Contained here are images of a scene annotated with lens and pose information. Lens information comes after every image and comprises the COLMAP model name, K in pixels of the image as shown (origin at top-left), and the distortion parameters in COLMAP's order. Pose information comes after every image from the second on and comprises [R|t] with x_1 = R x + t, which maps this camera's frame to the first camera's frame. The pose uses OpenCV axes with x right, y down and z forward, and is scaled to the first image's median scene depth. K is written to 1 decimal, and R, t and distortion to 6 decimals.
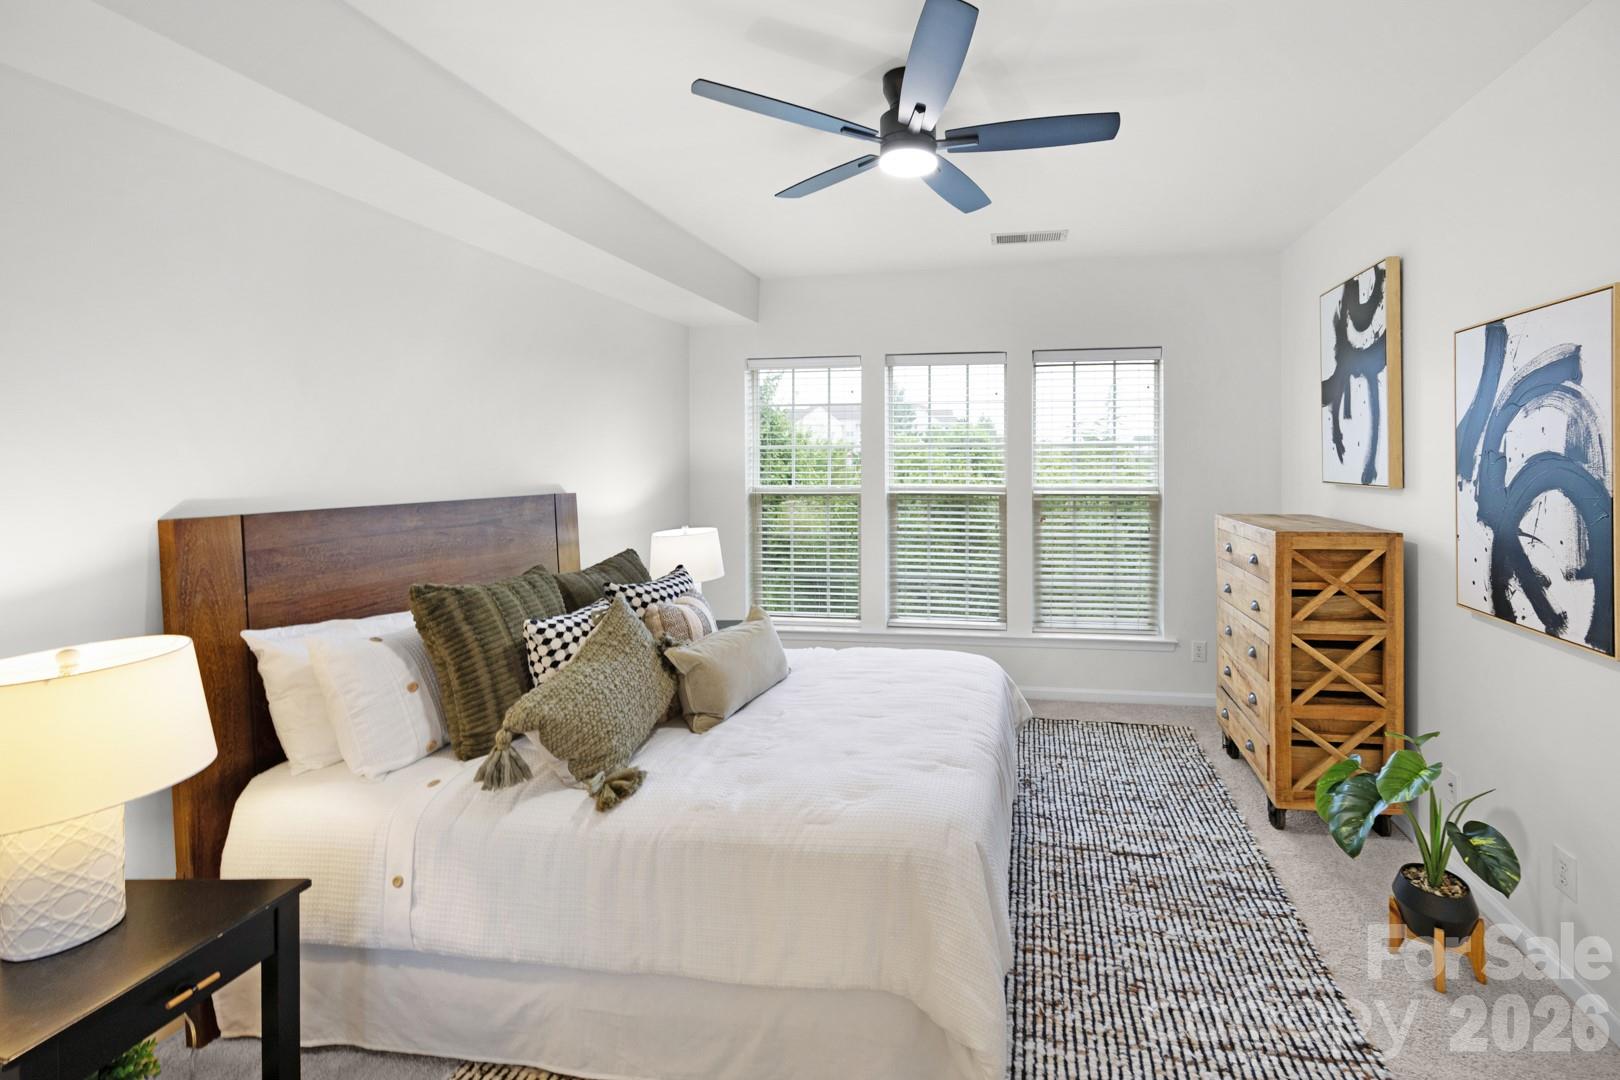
lens RADIAL K [[663.5, 0, 937.0], [0, 663.5, 473.4], [0, 0, 1]] dist [0.000461, -0.000234]
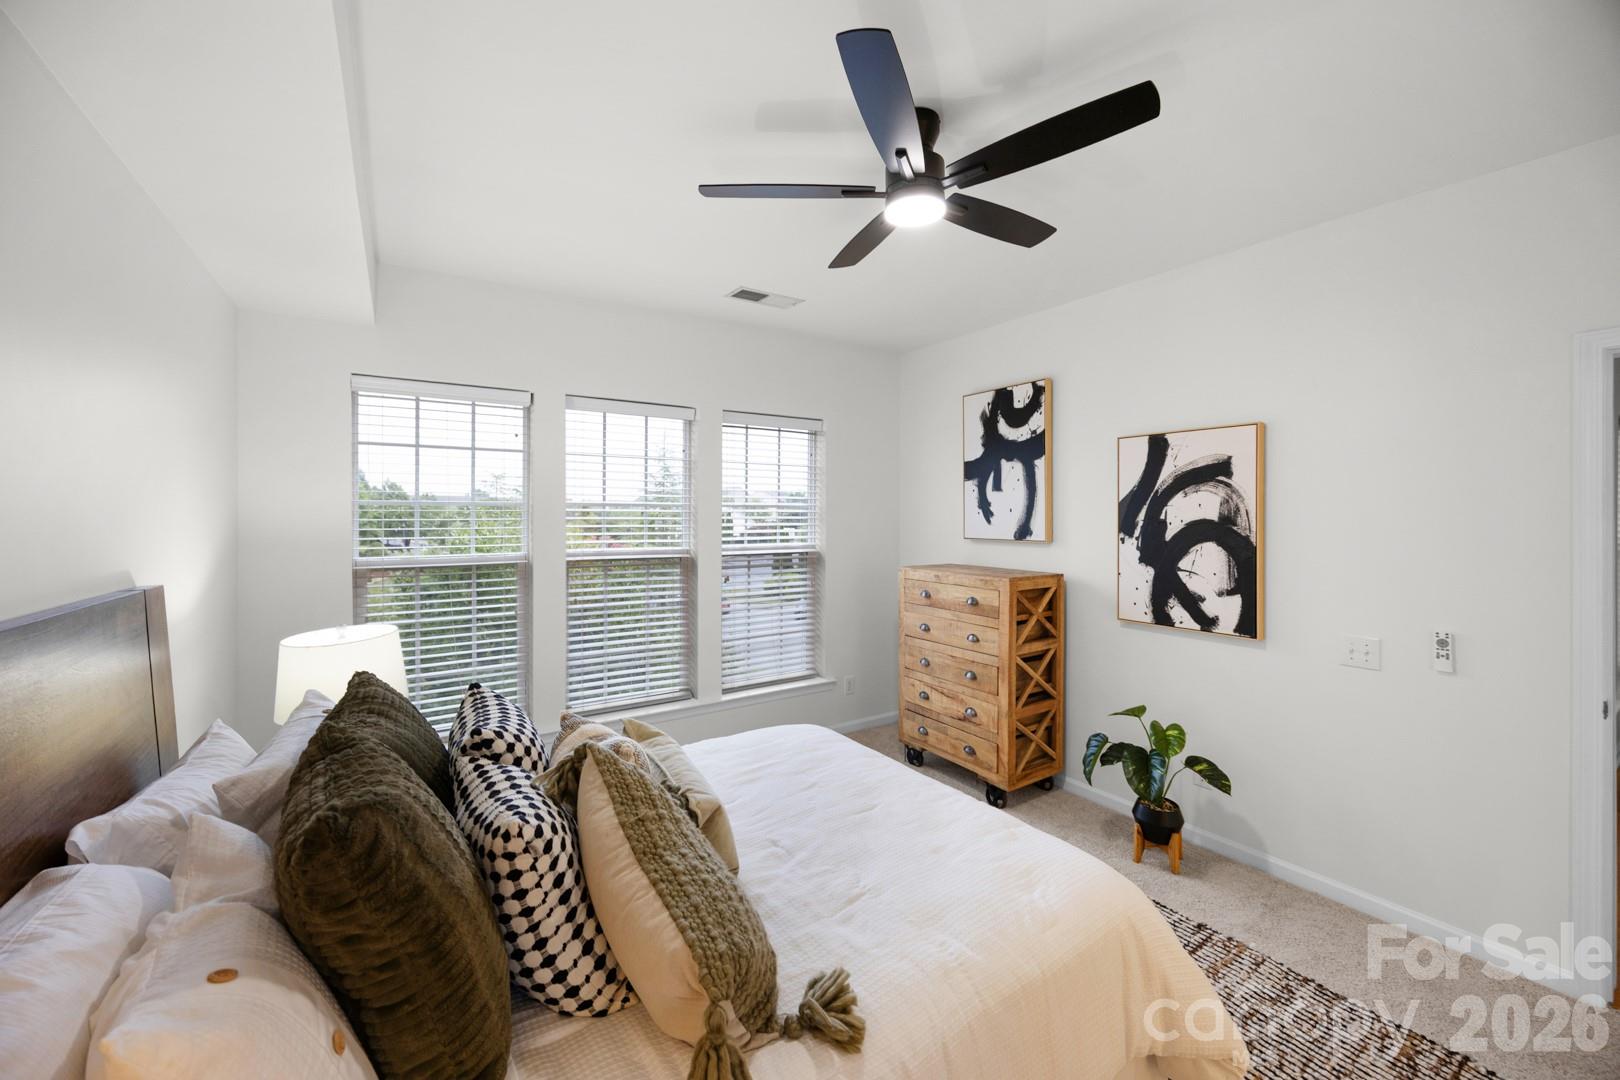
lens RADIAL K [[624.6, 0, 807.3], [0, 624.6, 531.8], [0, 0, 1]] dist [-0.000271, -0.000077]
pose [[0.754235, -0.012711, 0.656482, -0.590370], [0.009738, 0.999919, 0.008172, -0.016639], [-0.656533, 0.000230, 0.754298, 0.346761]]
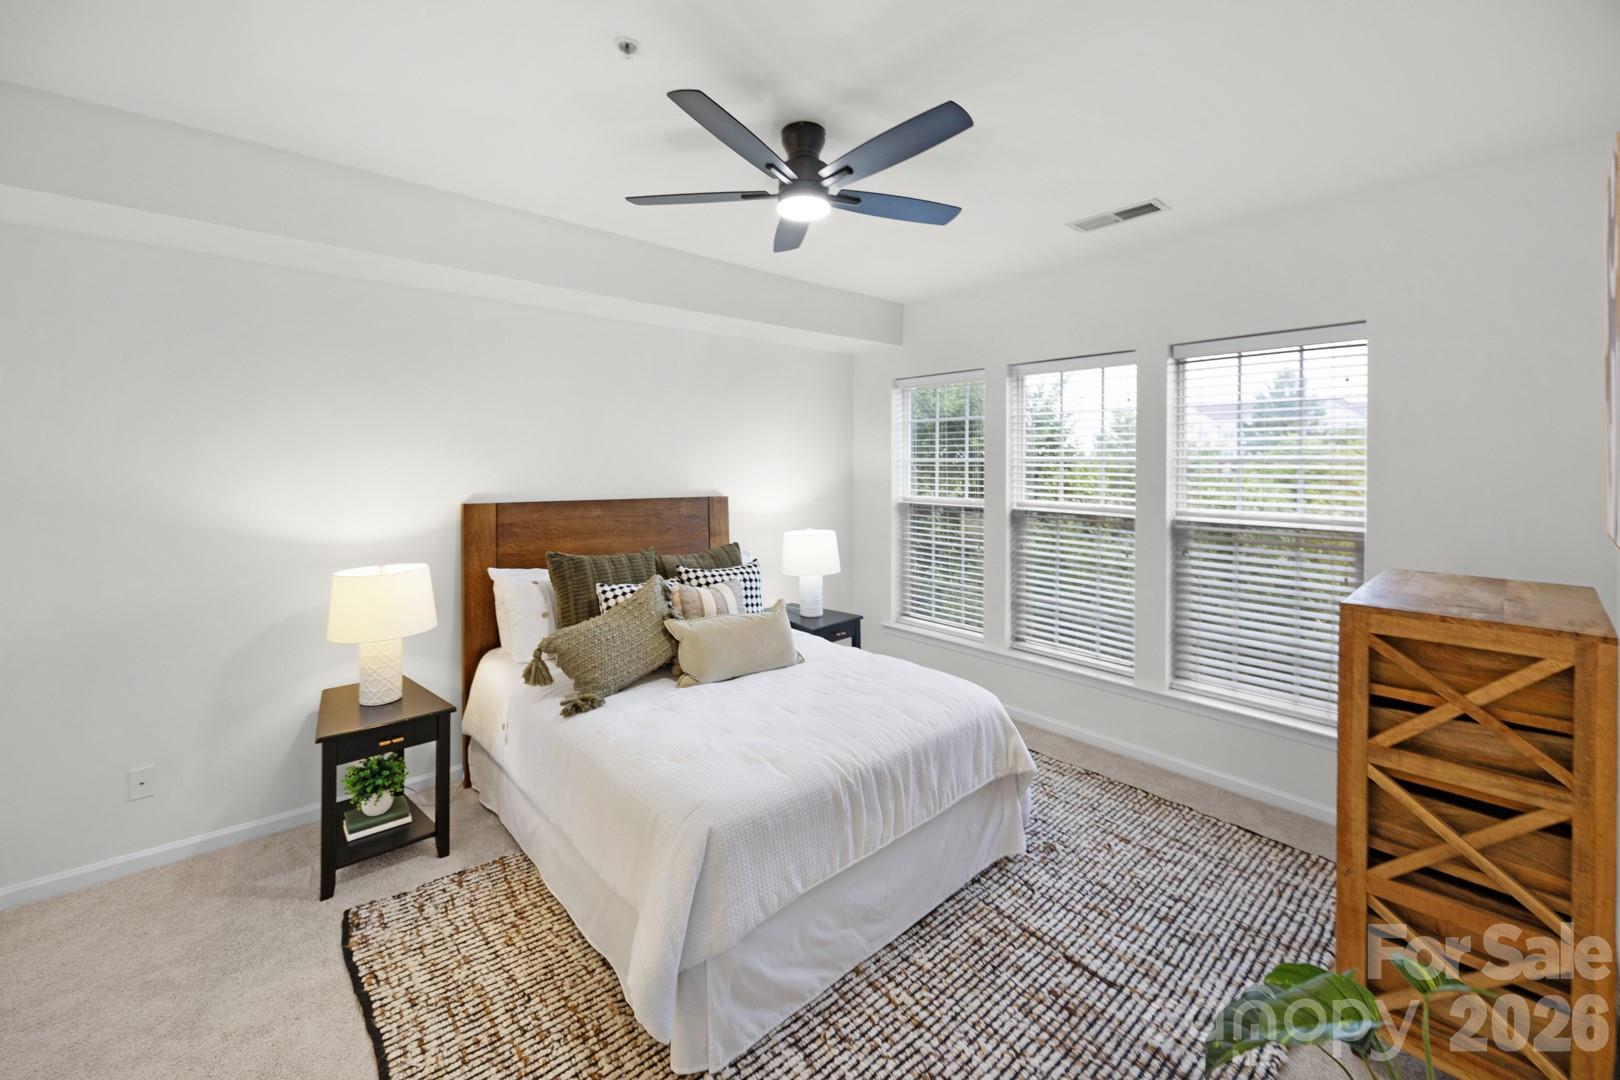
lens RADIAL K [[652.6, 0, 813.8], [0, 652.6, 477.7], [0, 0, 1]] dist [-0.000846, -0.000352]
pose [[0.757279, 0.023393, -0.652673, 0.542656], [-0.022443, 0.999700, 0.009791, -0.031243], [0.652706, 0.007234, 0.757577, 0.165220]]
